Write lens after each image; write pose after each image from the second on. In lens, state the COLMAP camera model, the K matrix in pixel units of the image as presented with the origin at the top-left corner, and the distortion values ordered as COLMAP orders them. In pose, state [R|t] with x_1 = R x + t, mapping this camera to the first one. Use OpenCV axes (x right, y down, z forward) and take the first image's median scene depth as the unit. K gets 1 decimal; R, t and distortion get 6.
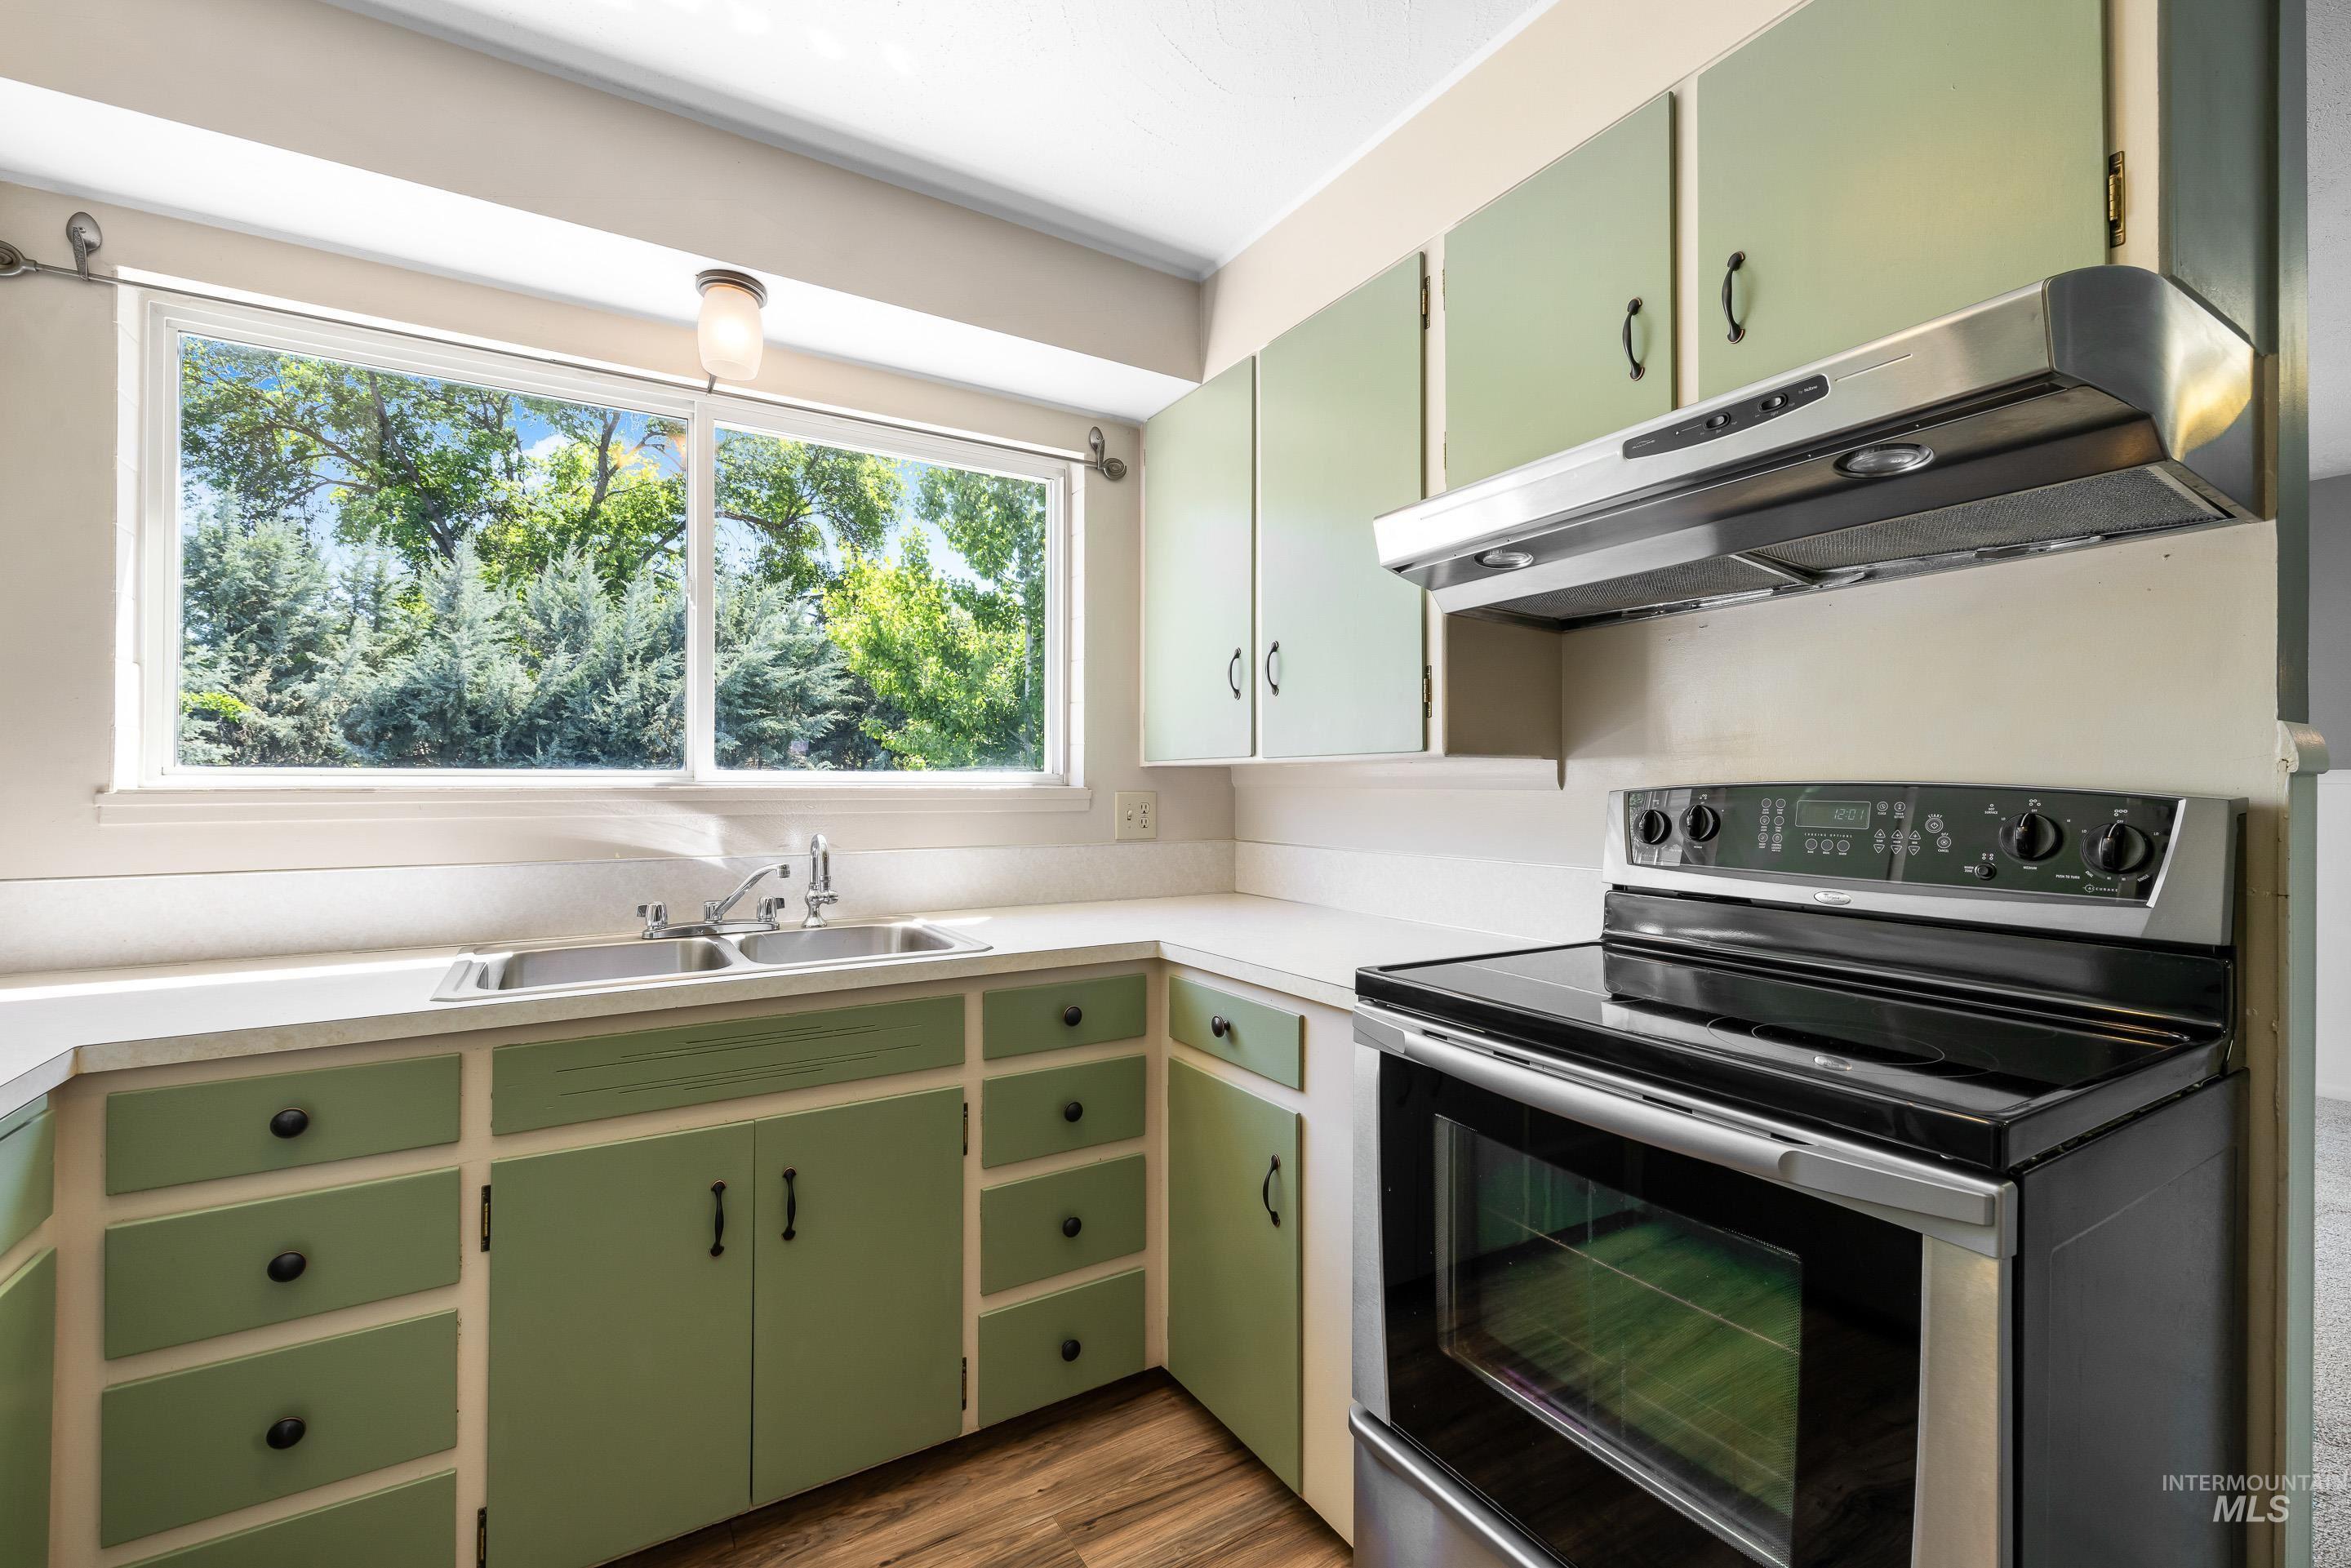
lens RADIAL K [[993.6, 0, 1166.5], [0, 993.6, 771.2], [0, 0, 1]] dist [-0.000095, 0.000405]
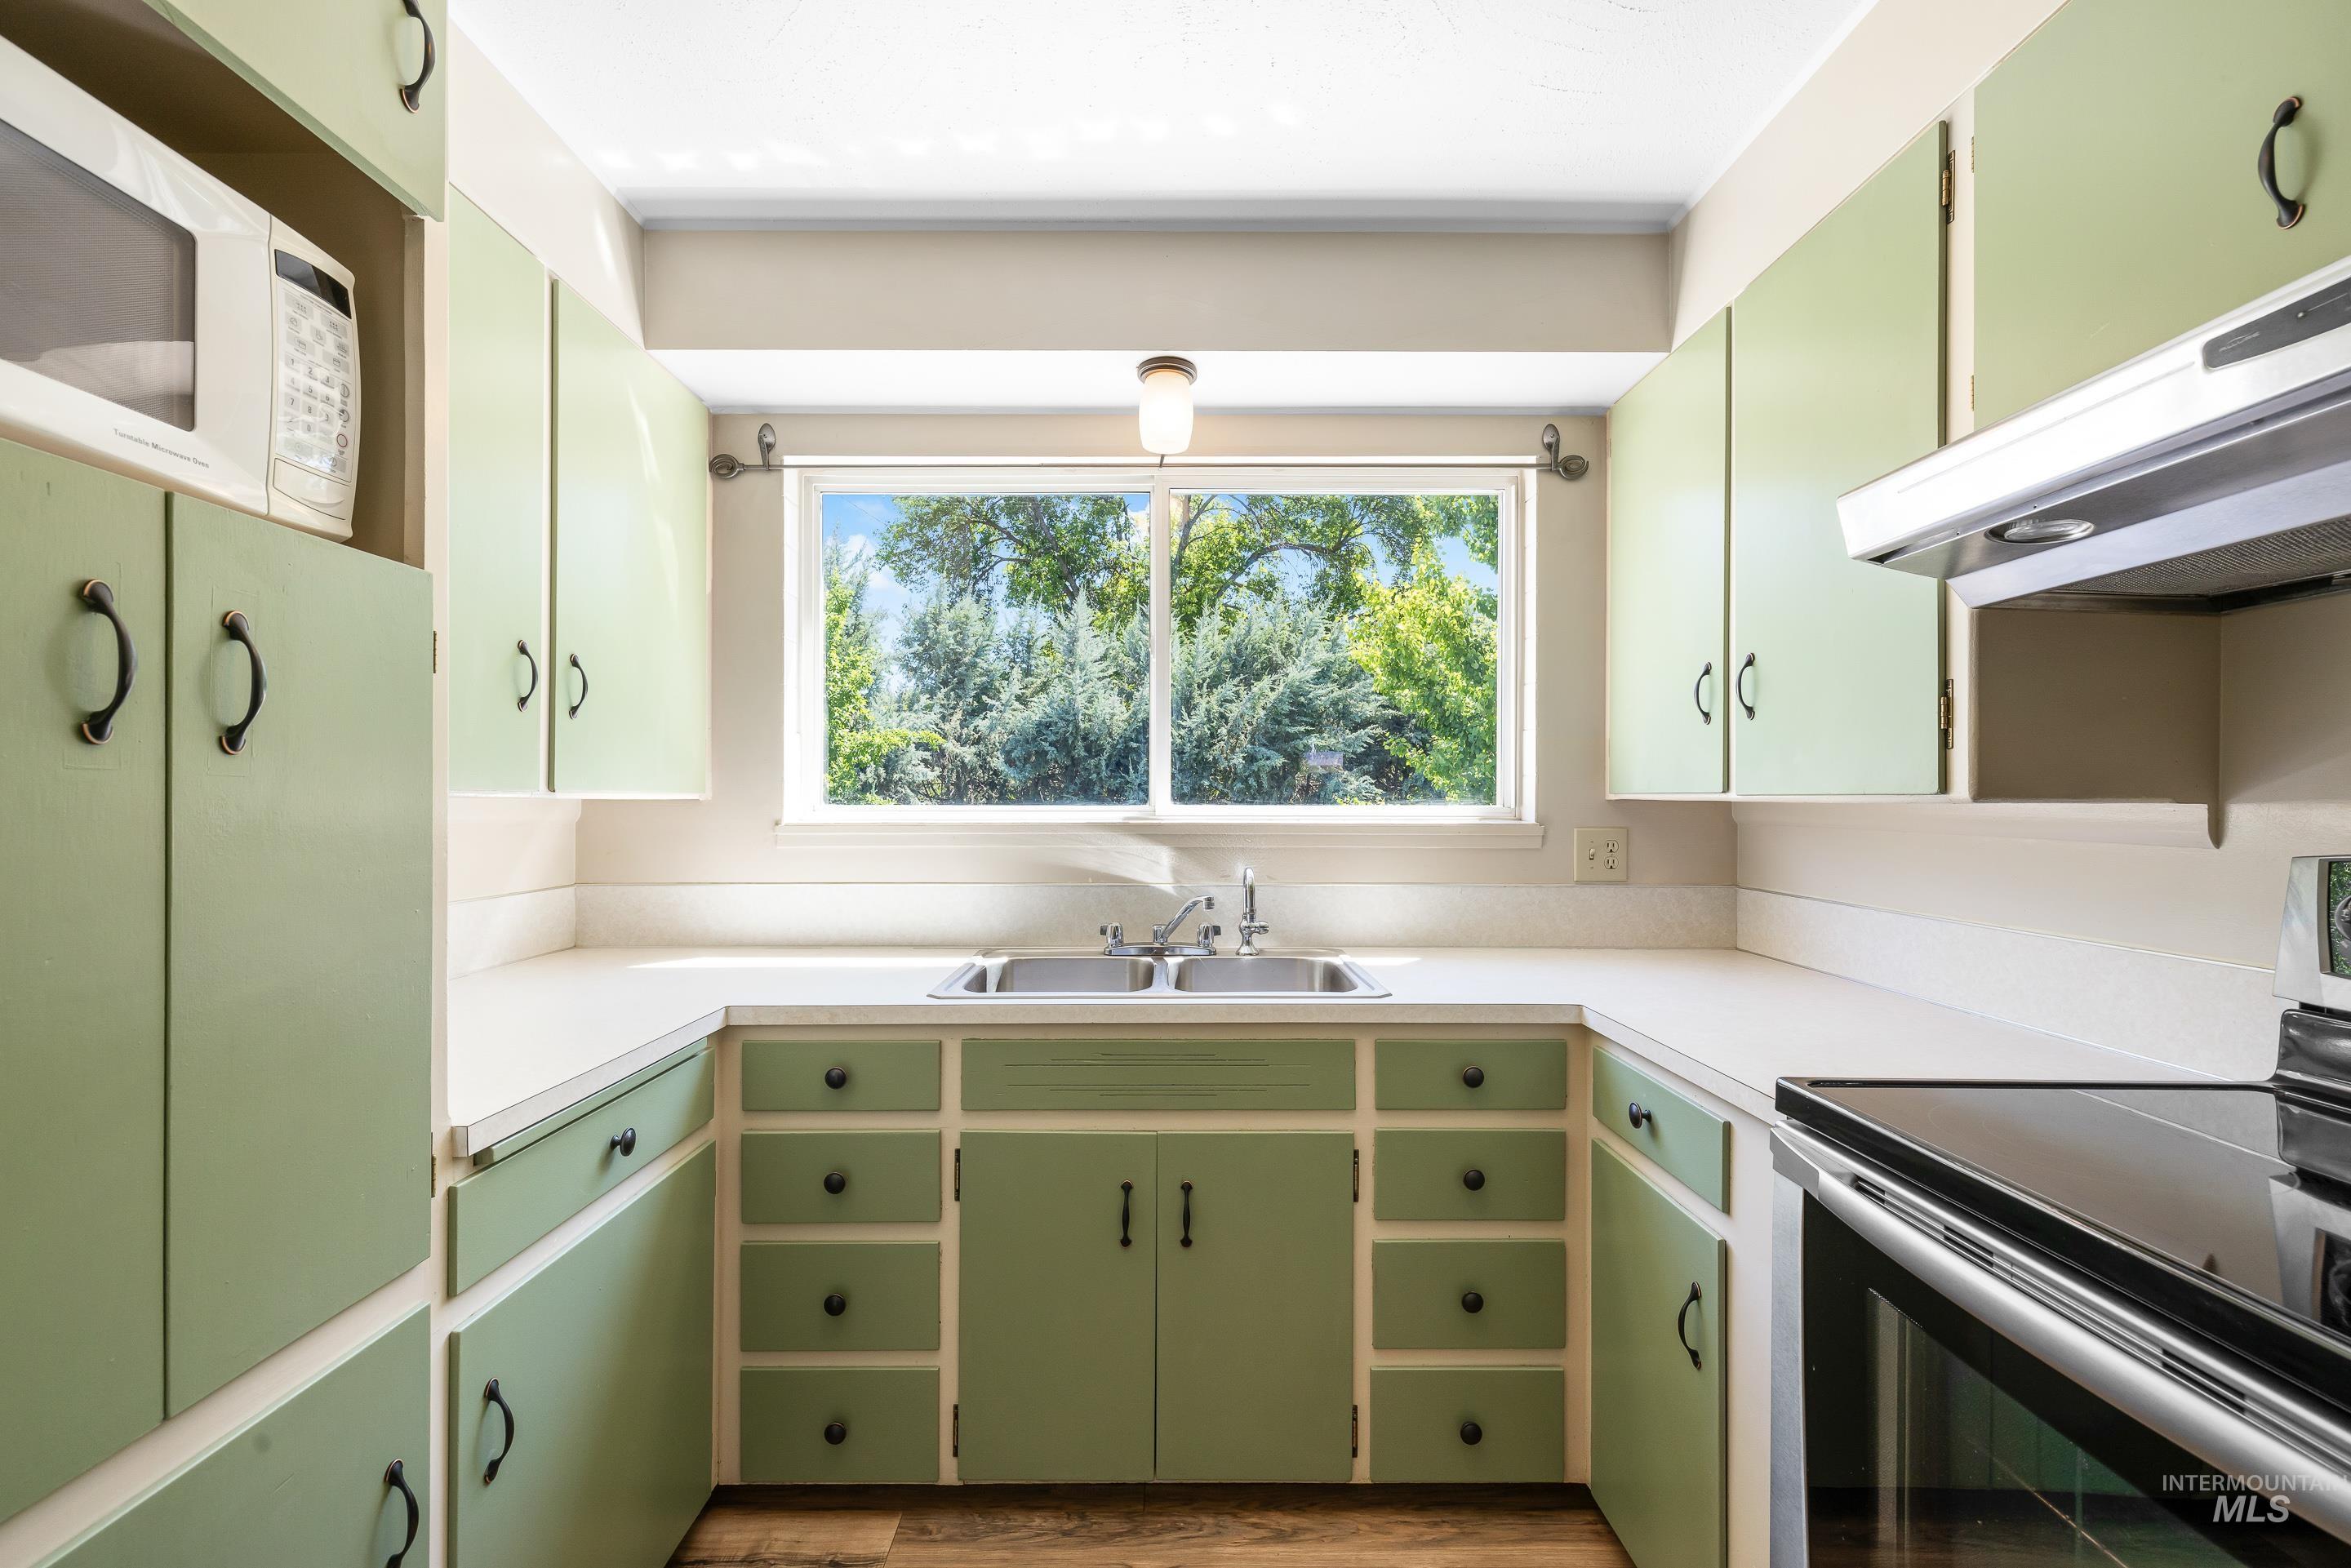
lens RADIAL K [[1002.3, 0, 1169.4], [0, 1002.3, 790.6], [0, 0, 1]] dist [0.002342, 0.000829]
pose [[0.852601, -0.001590, -0.522560, 0.111749], [0.007435, 0.999931, 0.009088, -0.023979], [0.522509, -0.011634, 0.852554, 0.037060]]
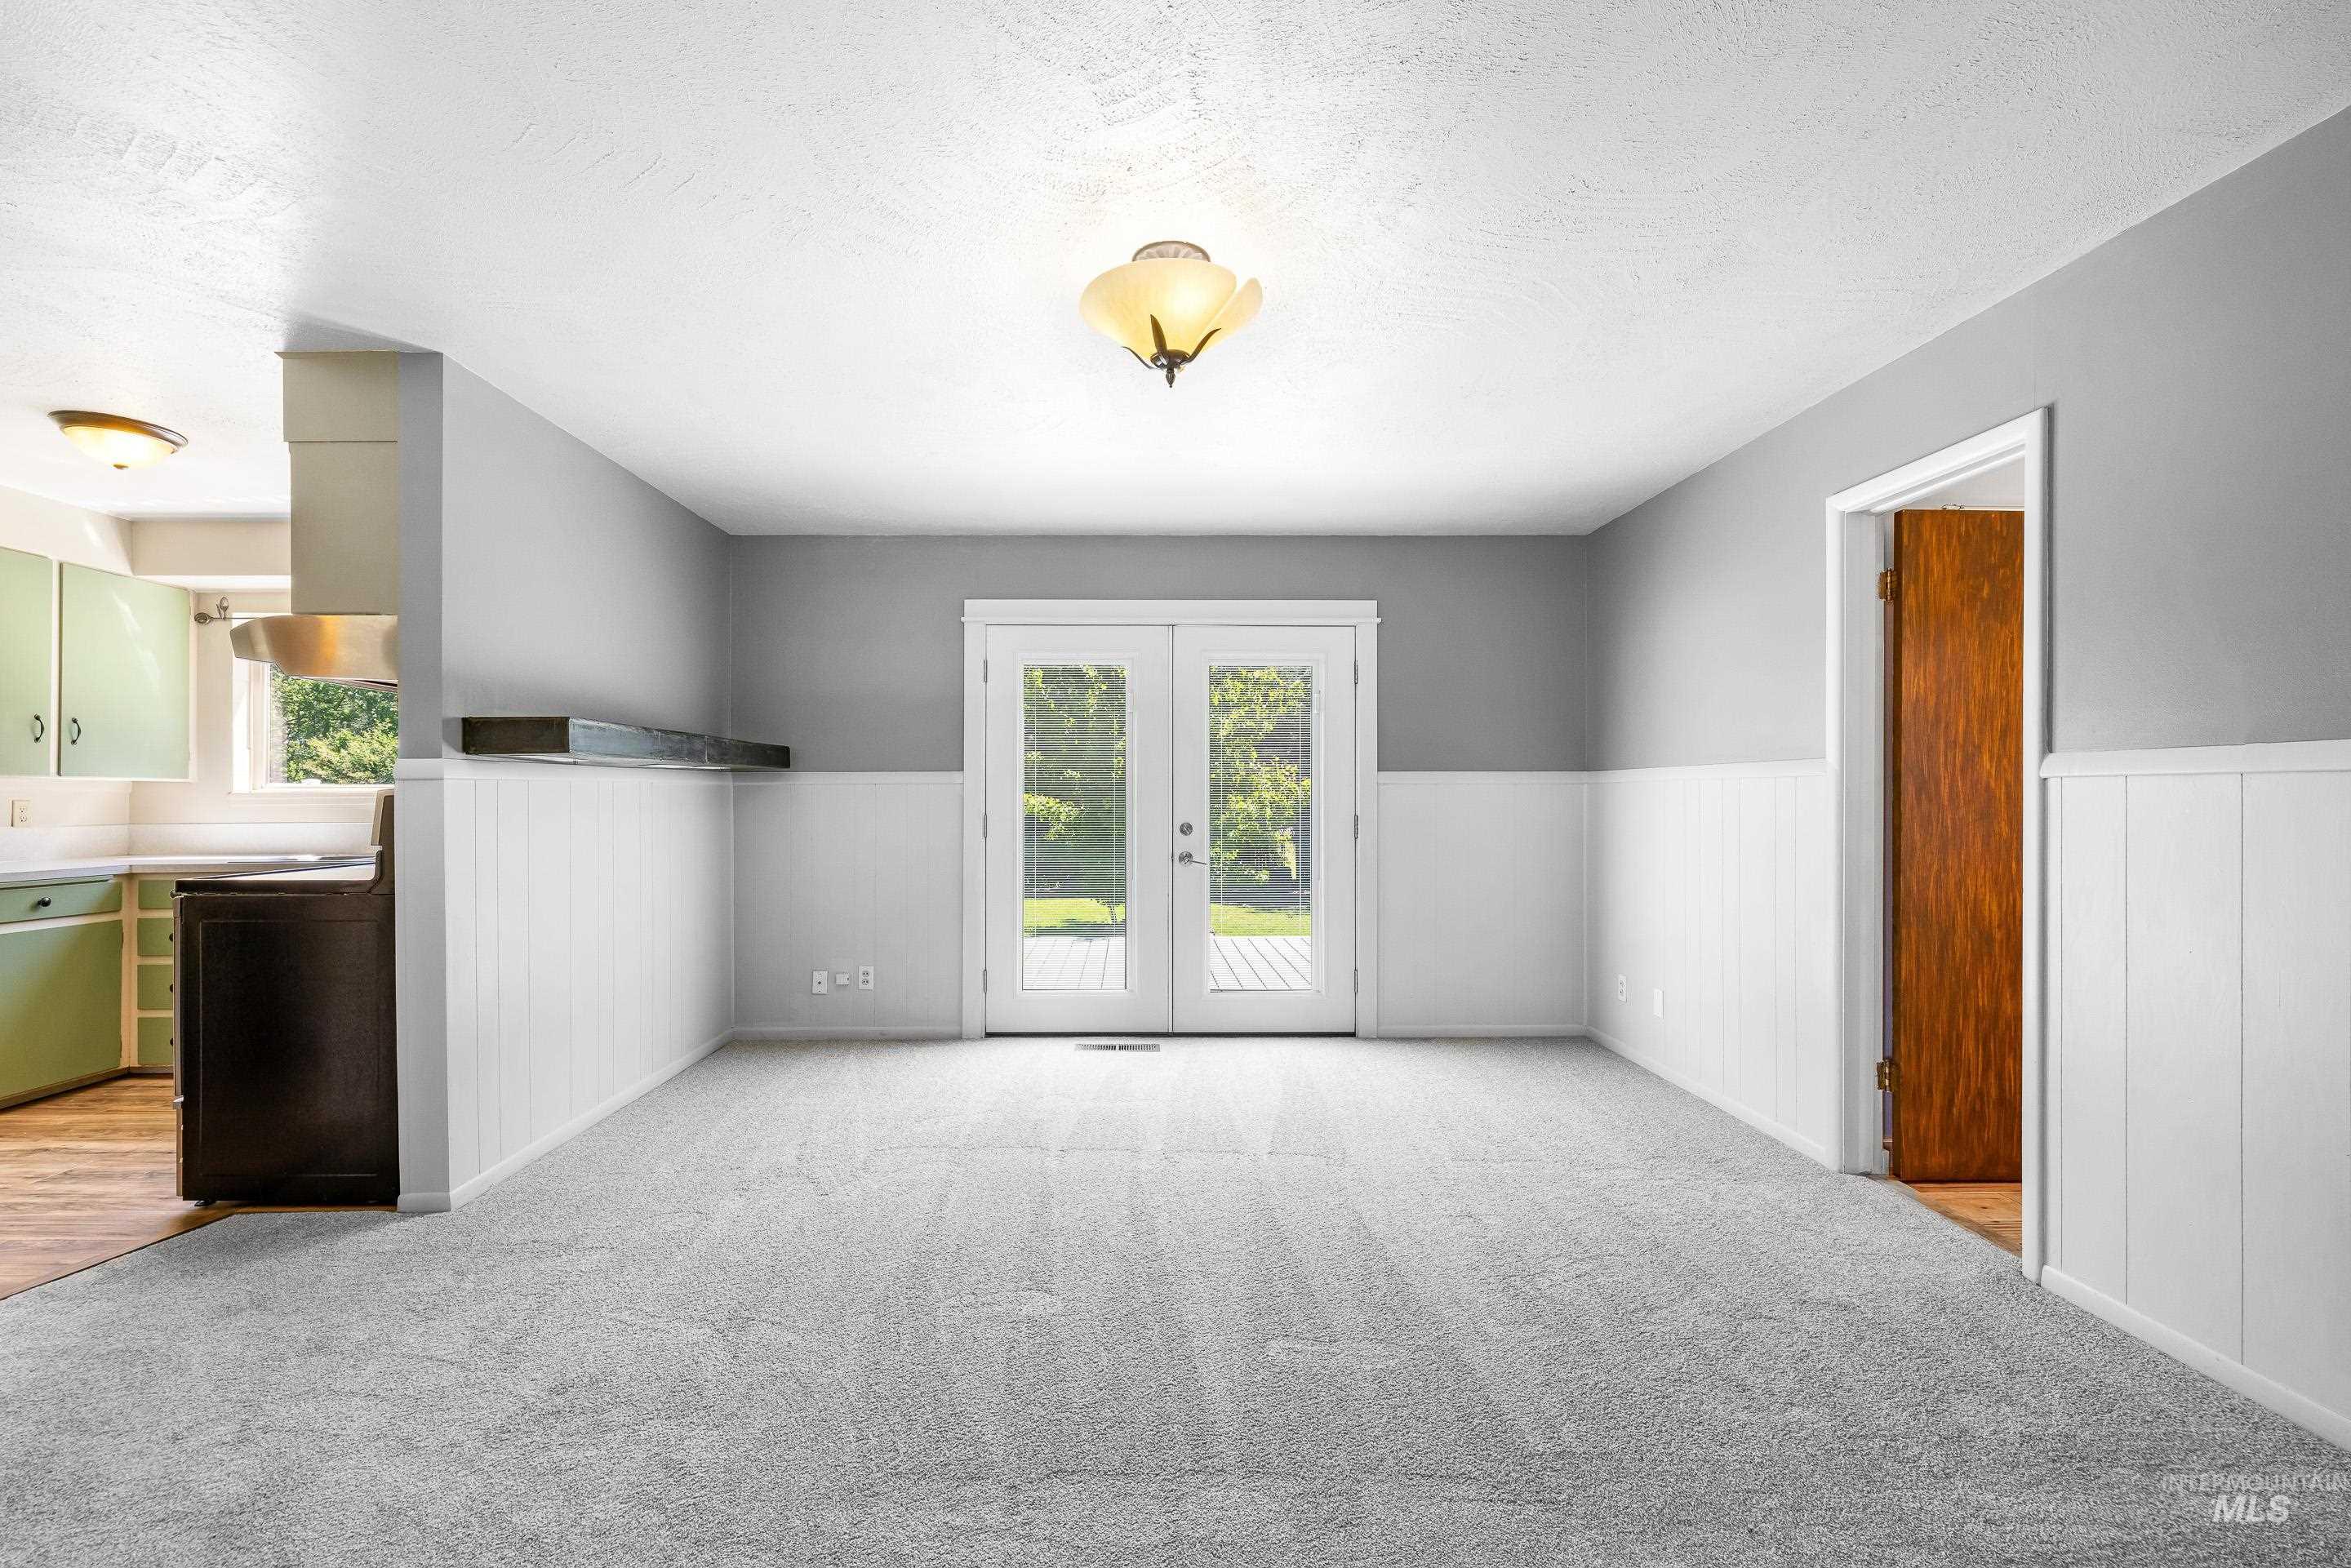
lens RADIAL K [[1001.2, 0, 1175.5], [0, 1001.2, 784.0], [0, 0, 1]] dist [-0.010581, 0.000037]
pose [[0.871452, -0.002590, -0.490474, 1.821312], [0.005826, 0.999970, 0.005071, -0.004407], [0.490447, -0.007276, 0.871441, -0.114824]]
